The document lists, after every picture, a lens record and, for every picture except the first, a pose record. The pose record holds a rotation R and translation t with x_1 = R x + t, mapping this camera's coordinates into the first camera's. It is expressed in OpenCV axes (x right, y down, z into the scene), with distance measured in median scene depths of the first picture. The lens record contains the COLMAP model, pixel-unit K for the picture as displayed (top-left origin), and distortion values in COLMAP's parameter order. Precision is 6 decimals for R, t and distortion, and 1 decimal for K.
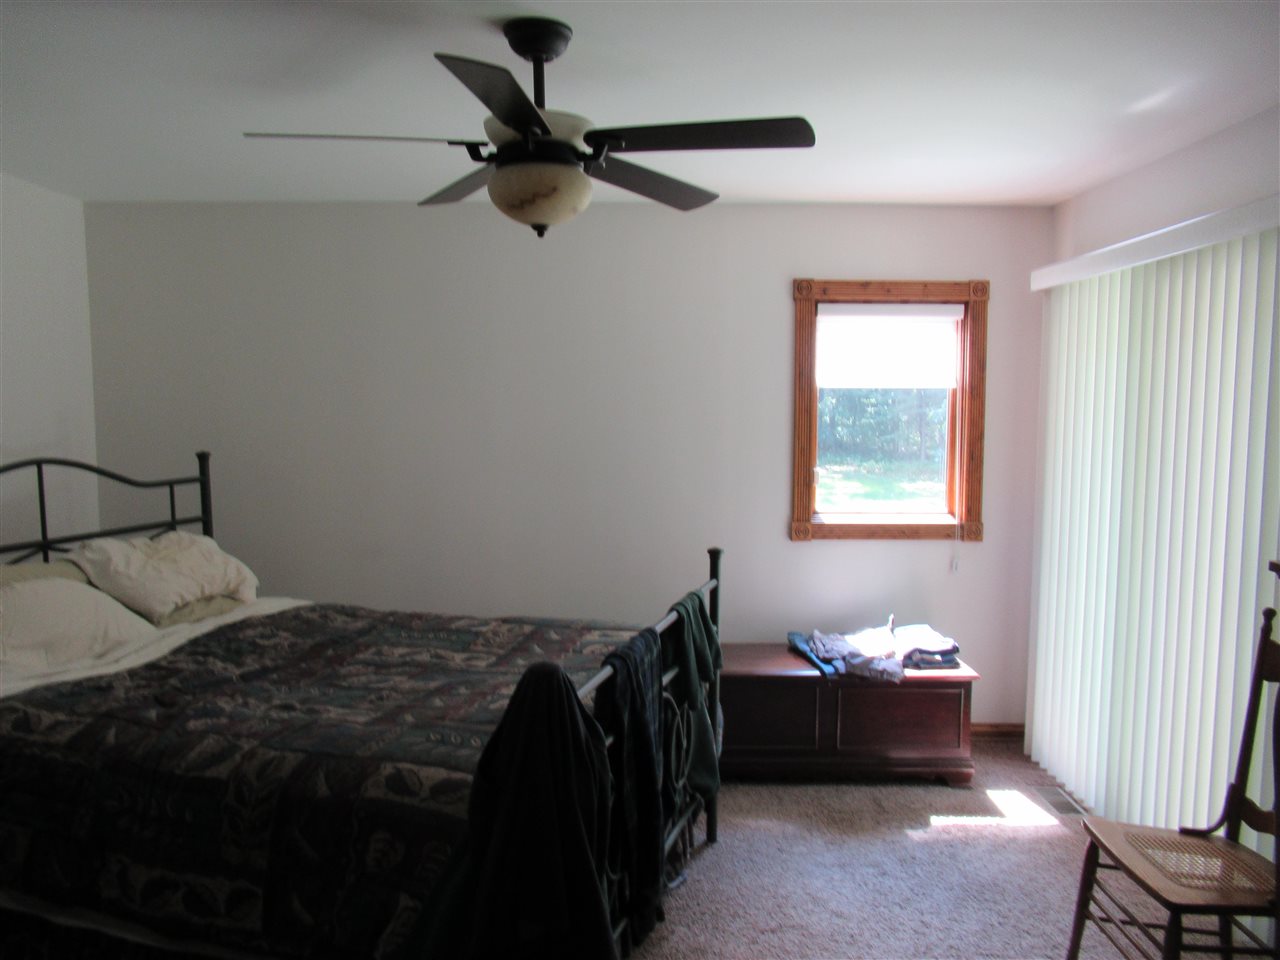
lens RADIAL K [[966.1, 0, 640.0], [0, 966.1, 480.0], [0, 0, 1]] dist [-0.001107, -0.004399]
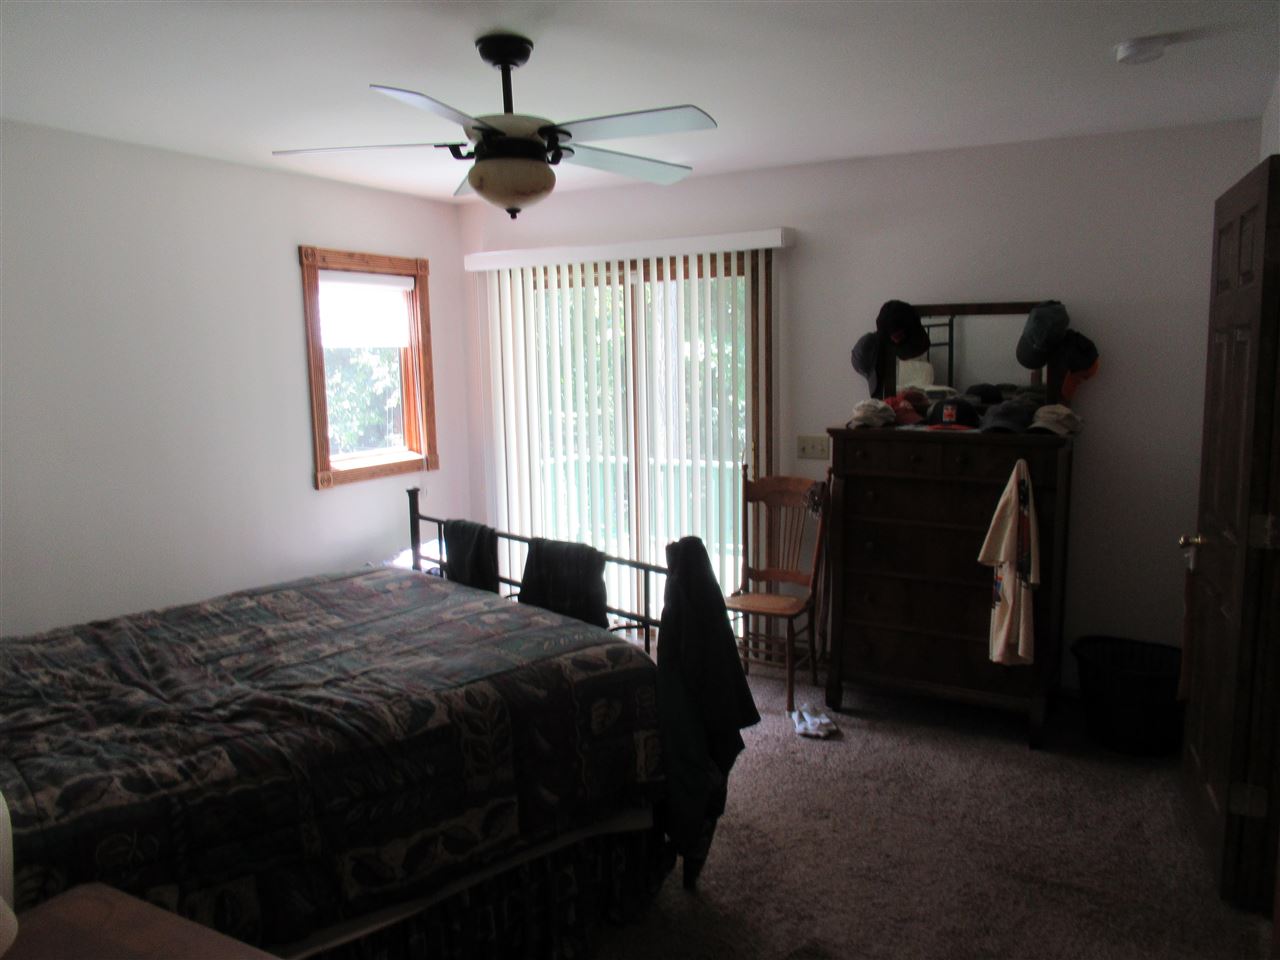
lens RADIAL K [[966.1, 0, 640.0], [0, 966.1, 480.0], [0, 0, 1]] dist [-0.001107, -0.004399]
pose [[0.516418, -0.128703, 0.846609, -0.582100], [0.096938, 0.991072, 0.091534, -0.013041], [-0.850832, 0.034798, 0.524284, 0.132940]]
